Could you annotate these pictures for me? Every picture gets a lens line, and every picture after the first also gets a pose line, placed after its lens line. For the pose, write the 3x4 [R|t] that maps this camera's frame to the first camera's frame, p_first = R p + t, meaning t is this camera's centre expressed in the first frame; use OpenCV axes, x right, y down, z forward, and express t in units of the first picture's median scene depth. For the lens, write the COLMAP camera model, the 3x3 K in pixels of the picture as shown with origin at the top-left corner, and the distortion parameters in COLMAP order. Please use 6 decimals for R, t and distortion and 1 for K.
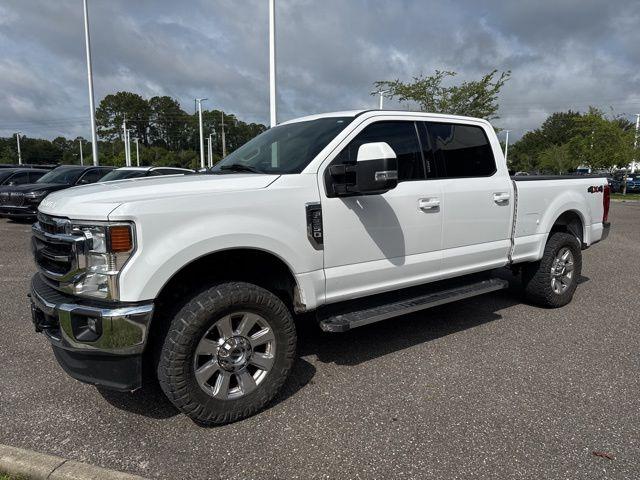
lens RADIAL K [[450.3, 0, 317.8], [0, 450.3, 242.2], [0, 0, 1]] dist [0.074995, -0.104938]
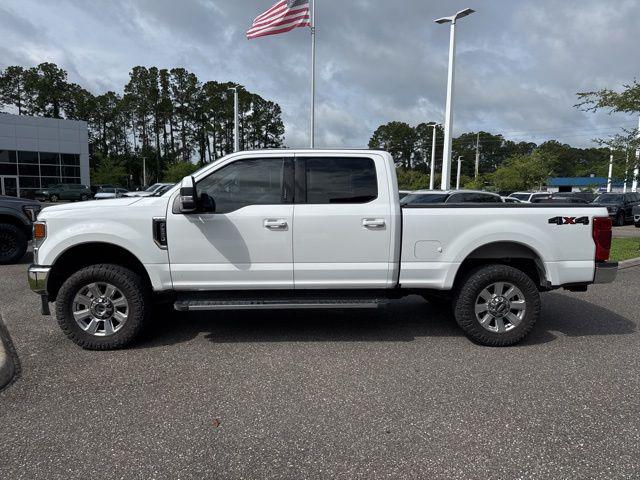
lens RADIAL K [[450.3, 0, 317.8], [0, 450.3, 242.2], [0, 0, 1]] dist [0.074995, -0.104938]
pose [[0.838072, 0.068389, -0.541256, 1.024404], [-0.094118, 0.995361, -0.019965, -0.020340], [0.537380, 0.067674, 0.840621, 0.033708]]
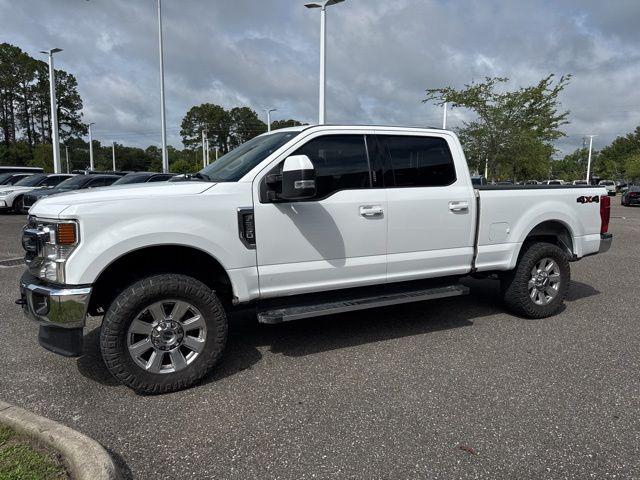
lens RADIAL K [[450.3, 0, 317.8], [0, 450.3, 242.2], [0, 0, 1]] dist [0.074995, -0.104938]
pose [[0.986587, 0.028132, -0.160797, 0.298200], [-0.030533, 0.999456, -0.012486, 0.007147], [0.160358, 0.017228, 0.986909, -0.078137]]
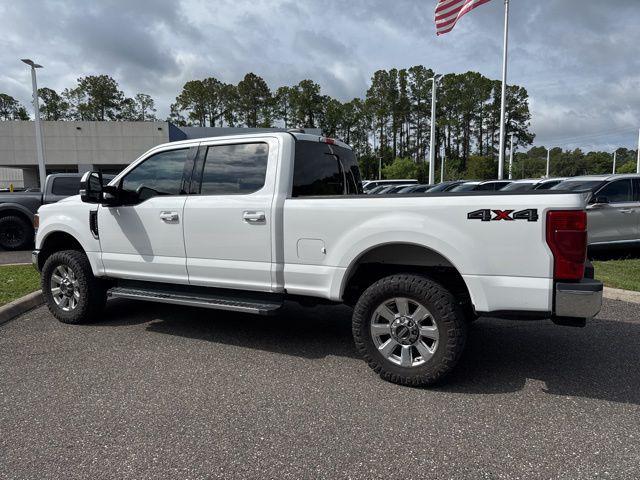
lens RADIAL K [[450.3, 0, 317.8], [0, 450.3, 242.2], [0, 0, 1]] dist [0.074995, -0.104938]
pose [[0.446378, 0.096925, -0.889580, 1.525163], [-0.120984, 0.991526, 0.047325, -0.122757], [0.886628, 0.086500, 0.454322, 0.817673]]
